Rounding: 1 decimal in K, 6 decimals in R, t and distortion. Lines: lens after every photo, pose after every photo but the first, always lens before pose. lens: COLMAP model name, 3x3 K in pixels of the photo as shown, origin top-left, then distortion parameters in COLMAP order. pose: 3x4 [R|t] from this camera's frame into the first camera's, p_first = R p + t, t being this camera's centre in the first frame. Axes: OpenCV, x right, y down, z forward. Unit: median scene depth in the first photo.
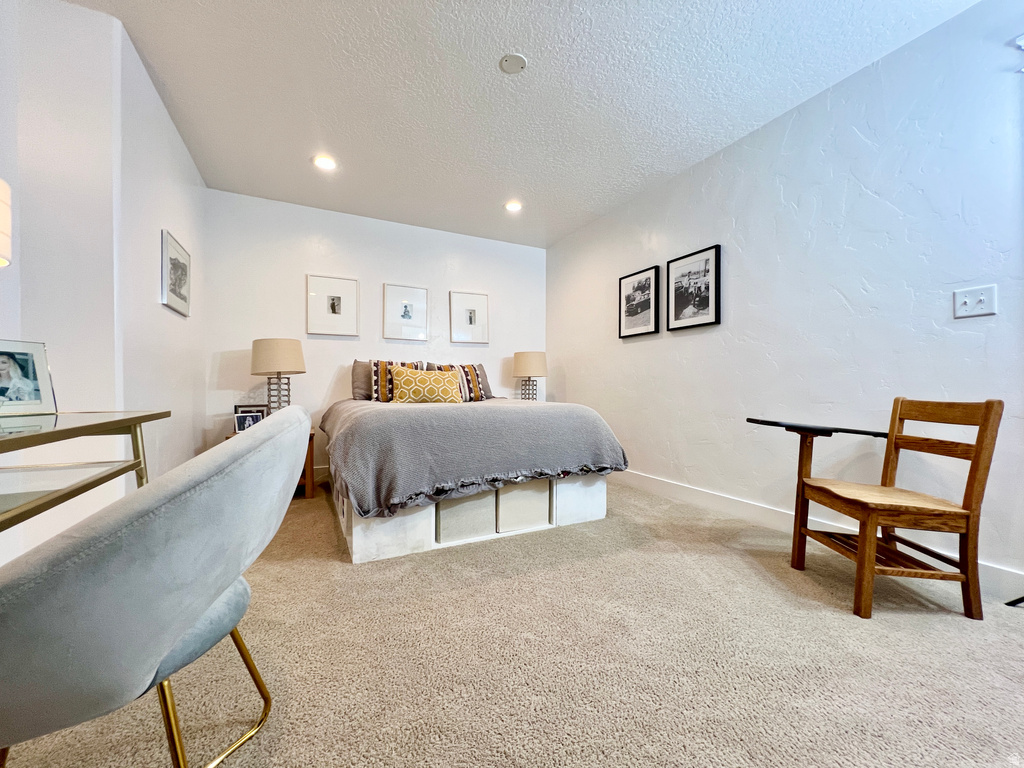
lens RADIAL K [[406.2, 0, 513.0], [0, 406.2, 385.1], [0, 0, 1]] dist [-0.001832, -0.000002]
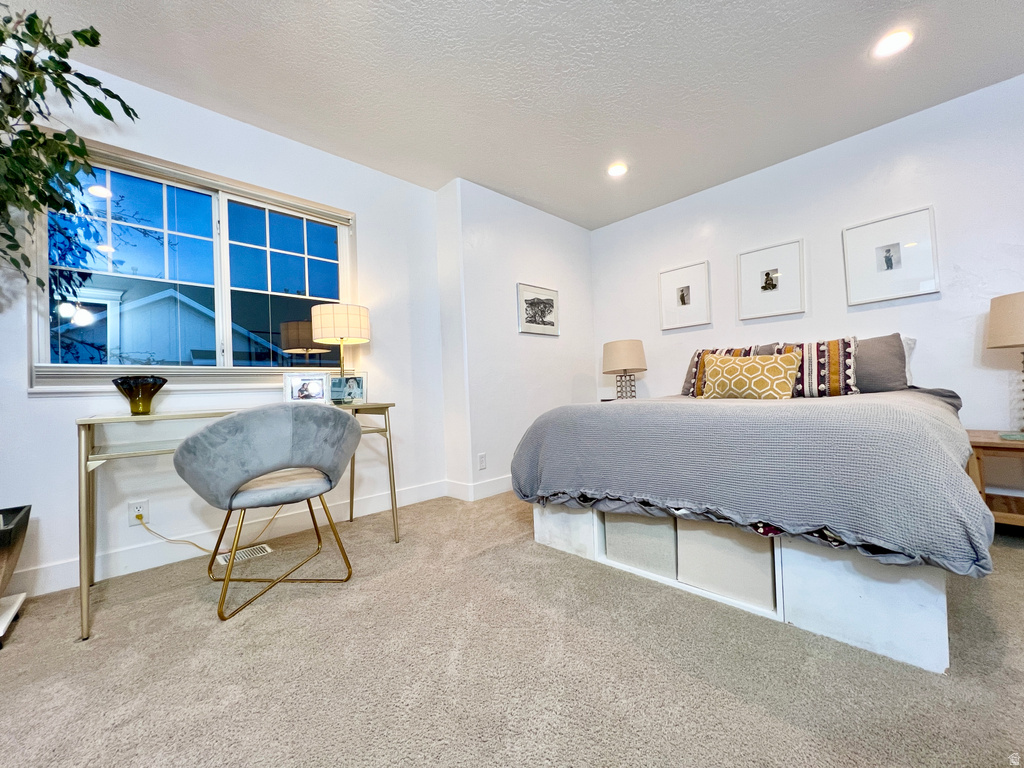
lens RADIAL K [[406.2, 0, 512.9], [0, 406.2, 385.9], [0, 0, 1]] dist [-0.001832, -0.000002]
pose [[0.296587, -0.021905, -0.954754, 0.518284], [0.041503, 0.999088, -0.010029, 0.012311], [0.954103, -0.036651, 0.297226, 0.470628]]
